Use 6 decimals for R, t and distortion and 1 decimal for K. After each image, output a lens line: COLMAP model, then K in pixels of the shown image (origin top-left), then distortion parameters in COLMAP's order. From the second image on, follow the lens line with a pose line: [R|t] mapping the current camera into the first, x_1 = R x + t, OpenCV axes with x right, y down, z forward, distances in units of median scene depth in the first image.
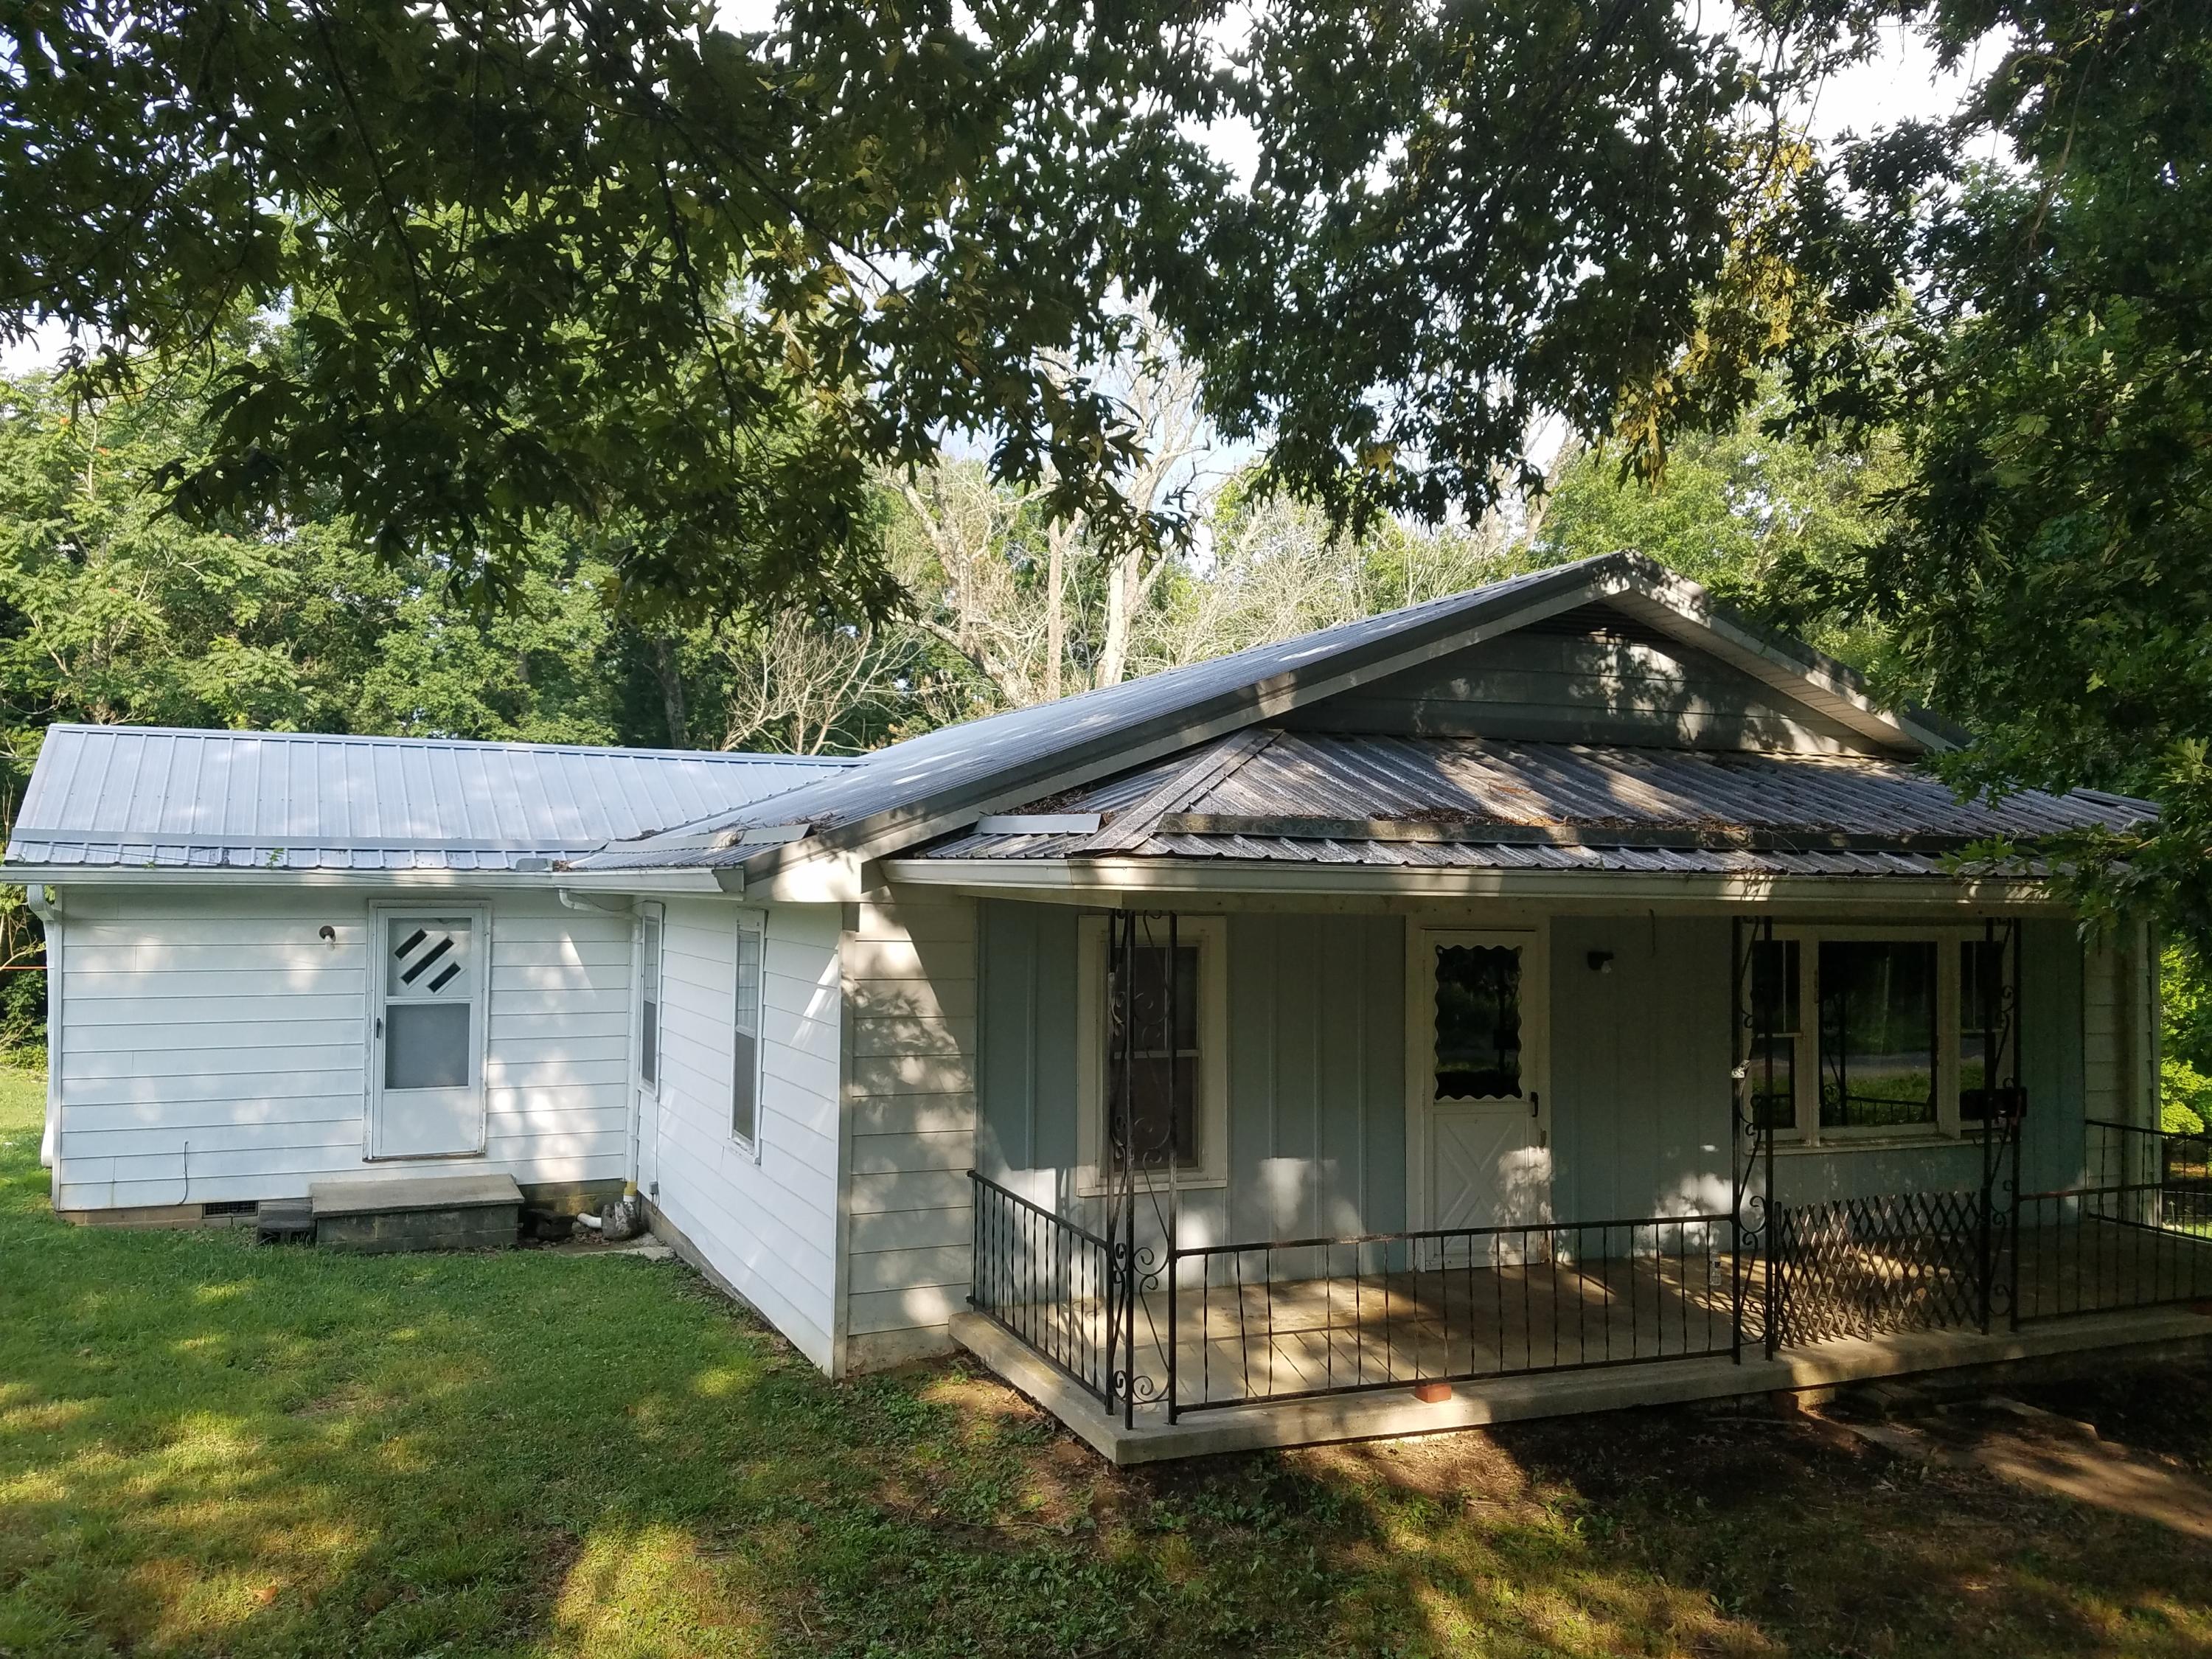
lens RADIAL K [[1837.9, 0, 1097.8], [0, 1837.9, 829.5], [0, 0, 1]] dist [0.145749, -0.286655]
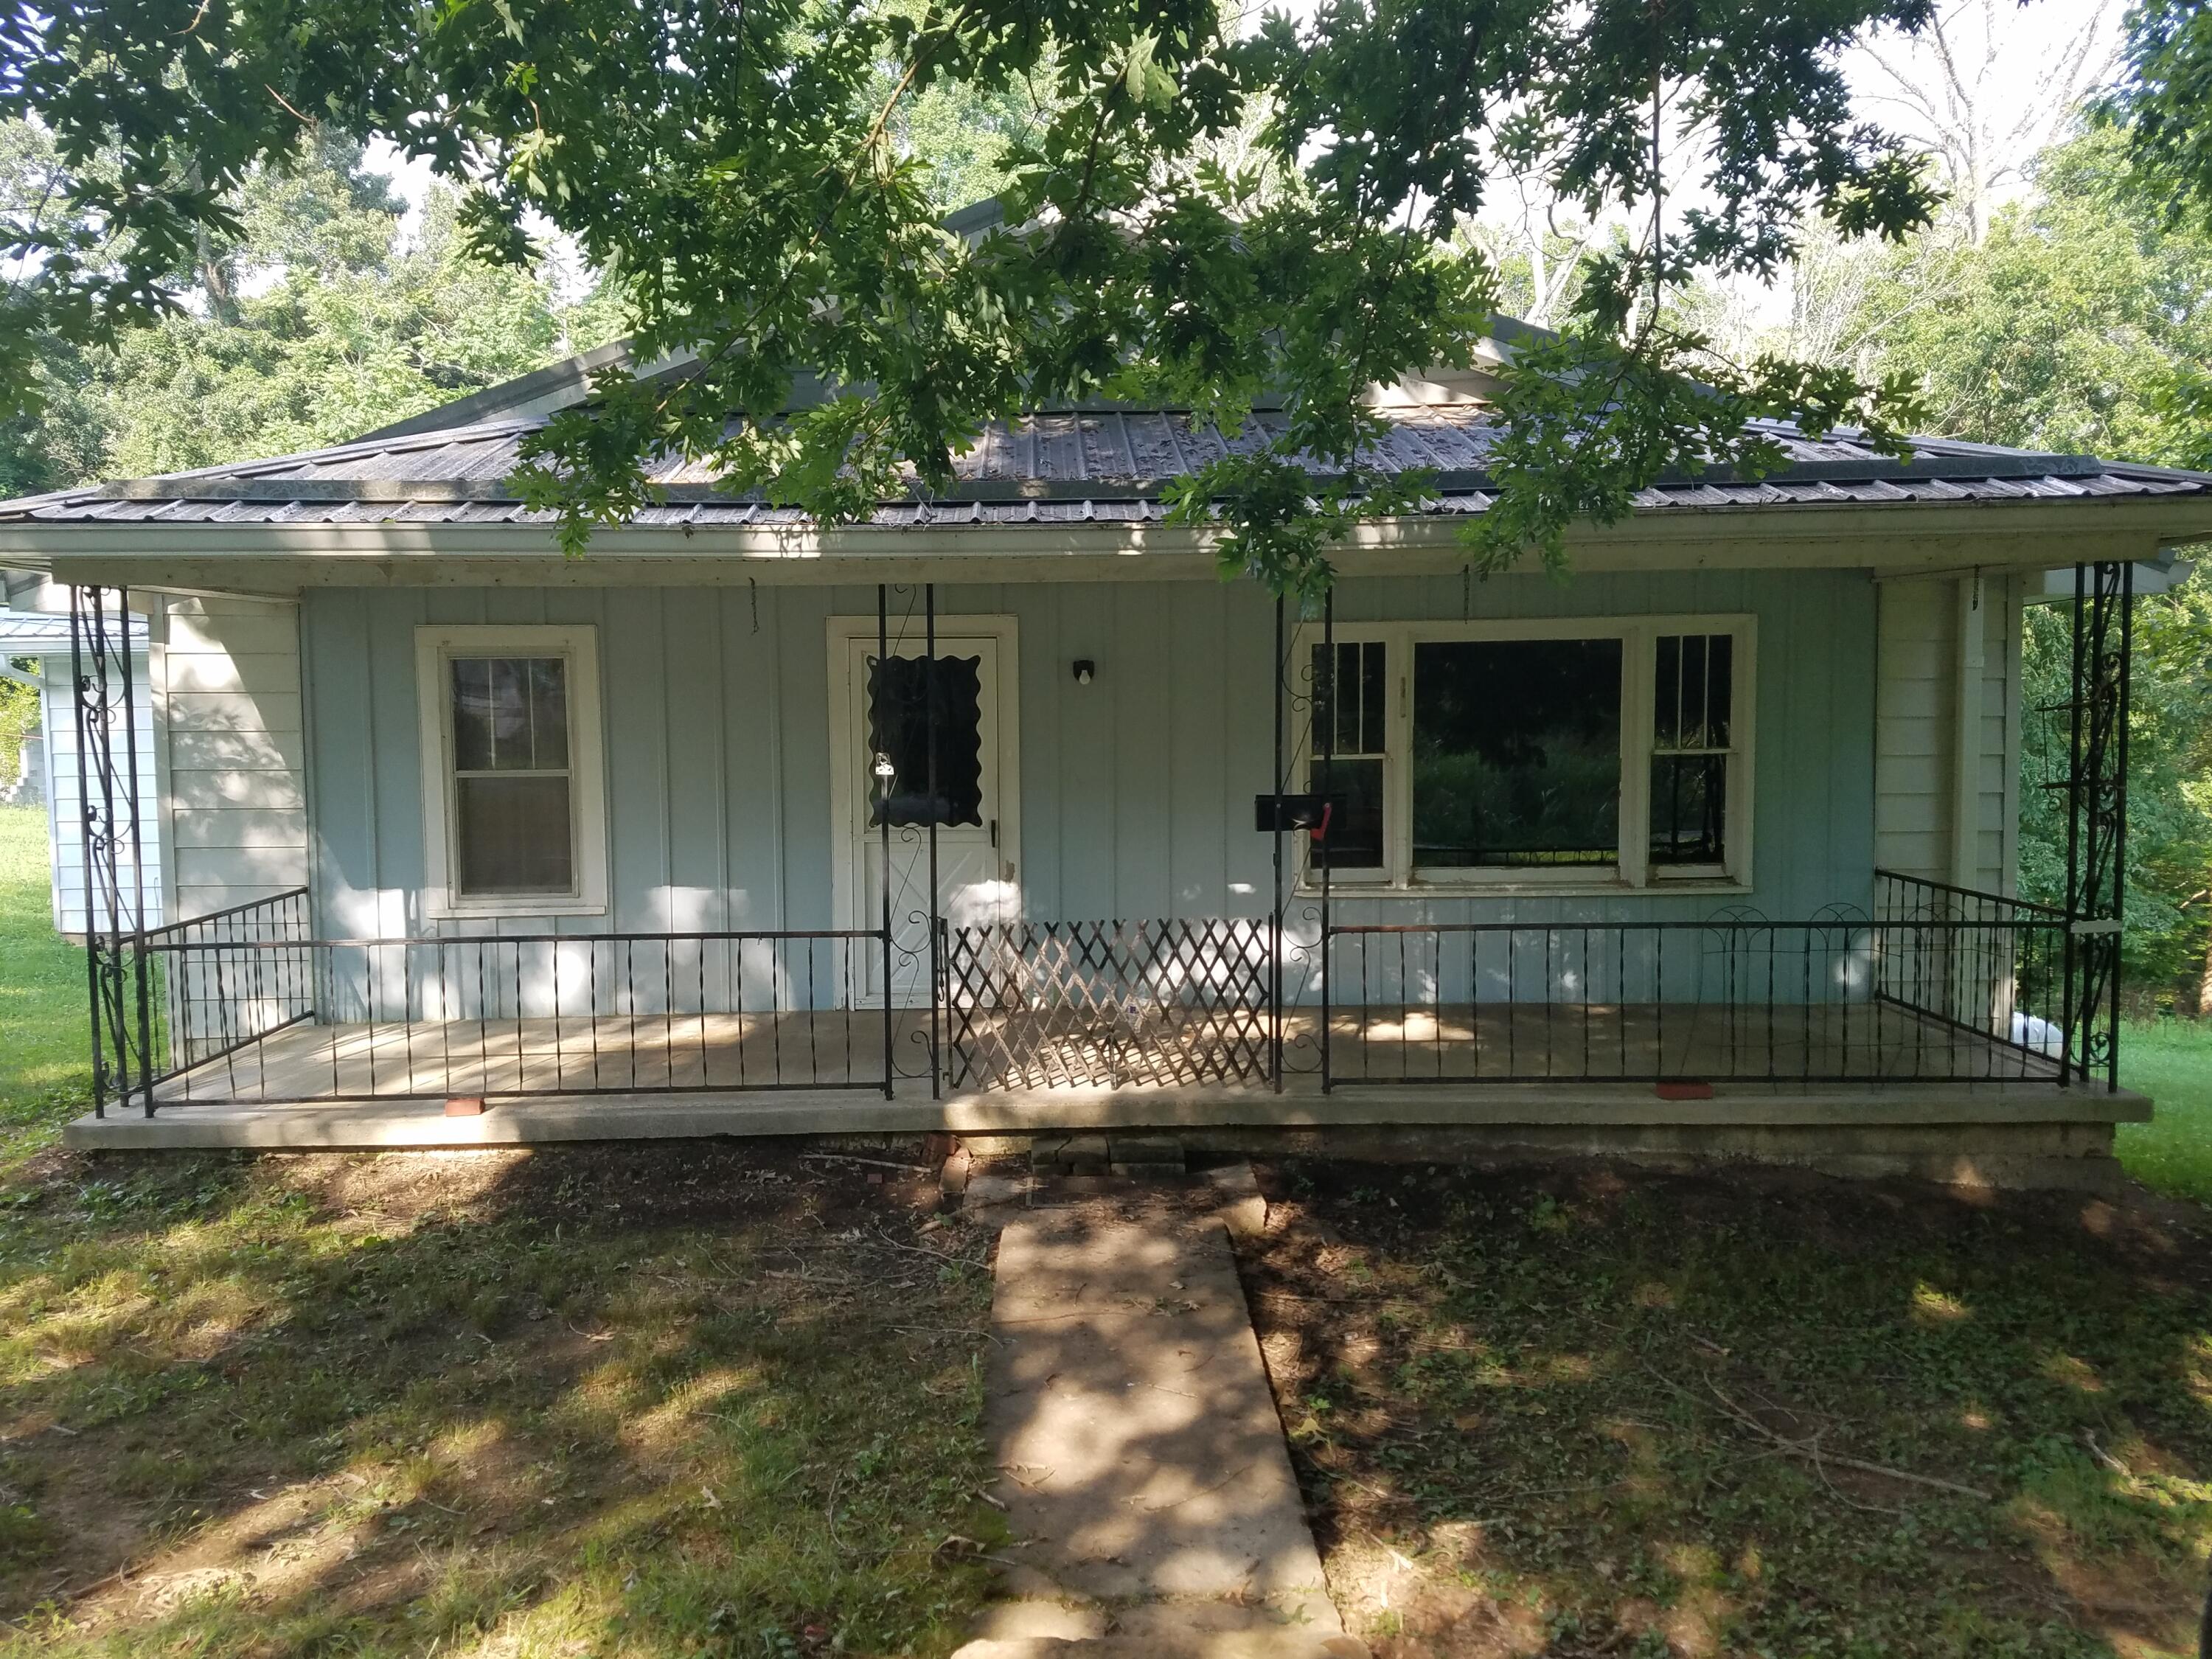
lens RADIAL K [[1837.9, 0, 1097.8], [0, 1837.9, 829.5], [0, 0, 1]] dist [0.145749, -0.286655]
pose [[0.927494, -0.001288, -0.373835, 0.713926], [0.035759, 0.995714, 0.085288, 0.085279], [0.372123, -0.092472, 0.923566, 0.240721]]
